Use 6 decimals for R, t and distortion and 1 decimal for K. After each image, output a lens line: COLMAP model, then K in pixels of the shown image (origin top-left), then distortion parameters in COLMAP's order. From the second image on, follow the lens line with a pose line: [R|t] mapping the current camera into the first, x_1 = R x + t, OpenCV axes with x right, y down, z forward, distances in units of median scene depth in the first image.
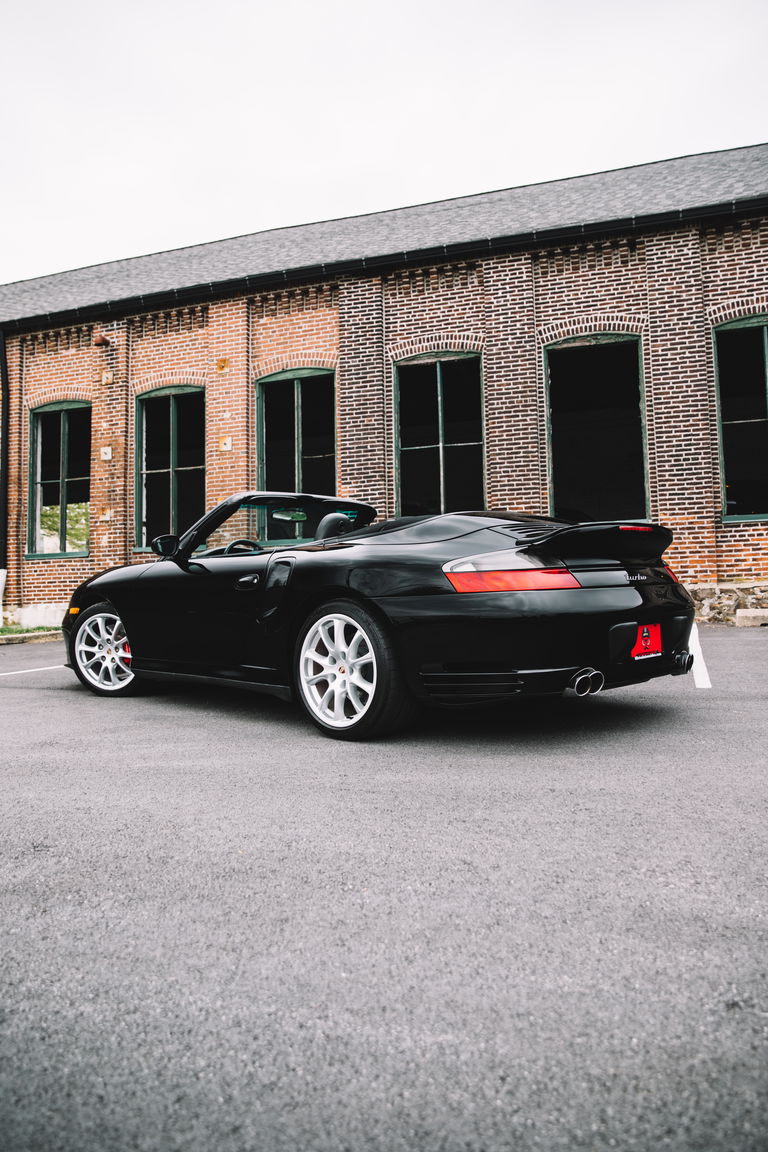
lens RADIAL K [[872.6, 0, 391.4], [0, 872.6, 572.4], [0, 0, 1]] dist [-0.062811, 0.008909]
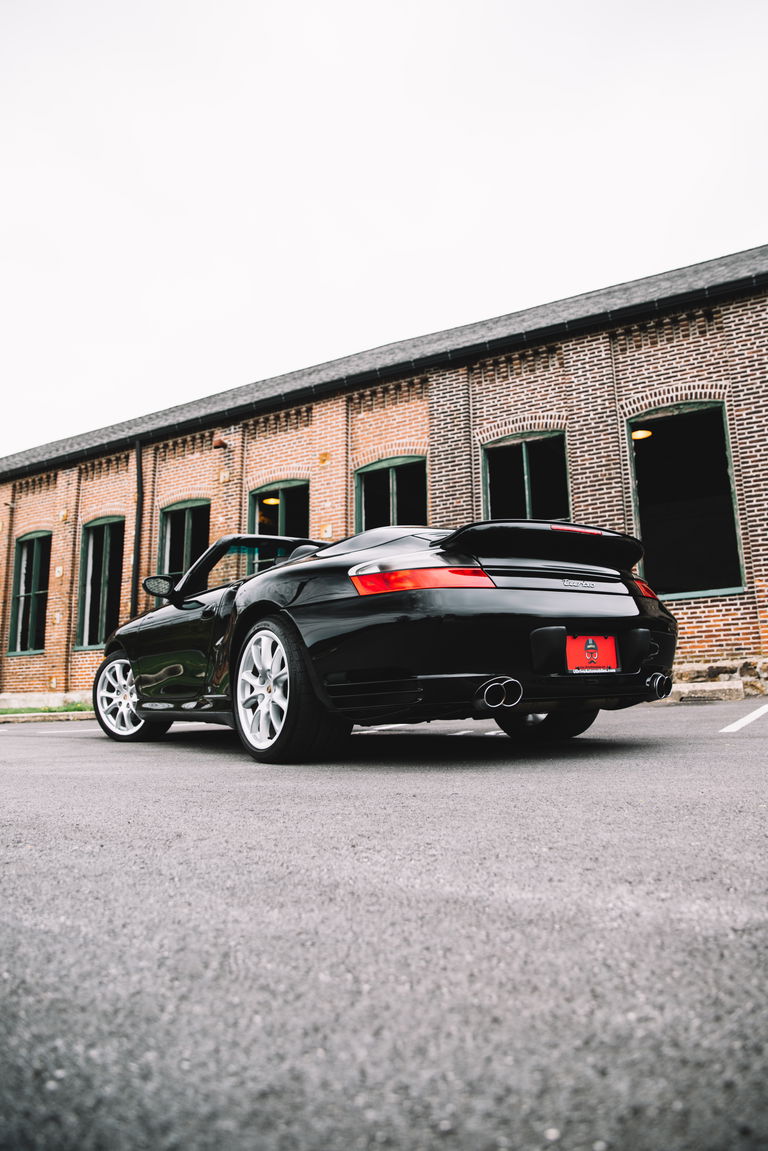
lens RADIAL K [[837.1, 0, 392.5], [0, 837.1, 554.7], [0, 0, 1]] dist [-0.099623, 0.085814]
pose [[0.980947, -0.033650, -0.191340, 0.088142], [0.004593, 0.988628, -0.150315, 0.035843], [0.194222, 0.146572, 0.969946, 0.040821]]
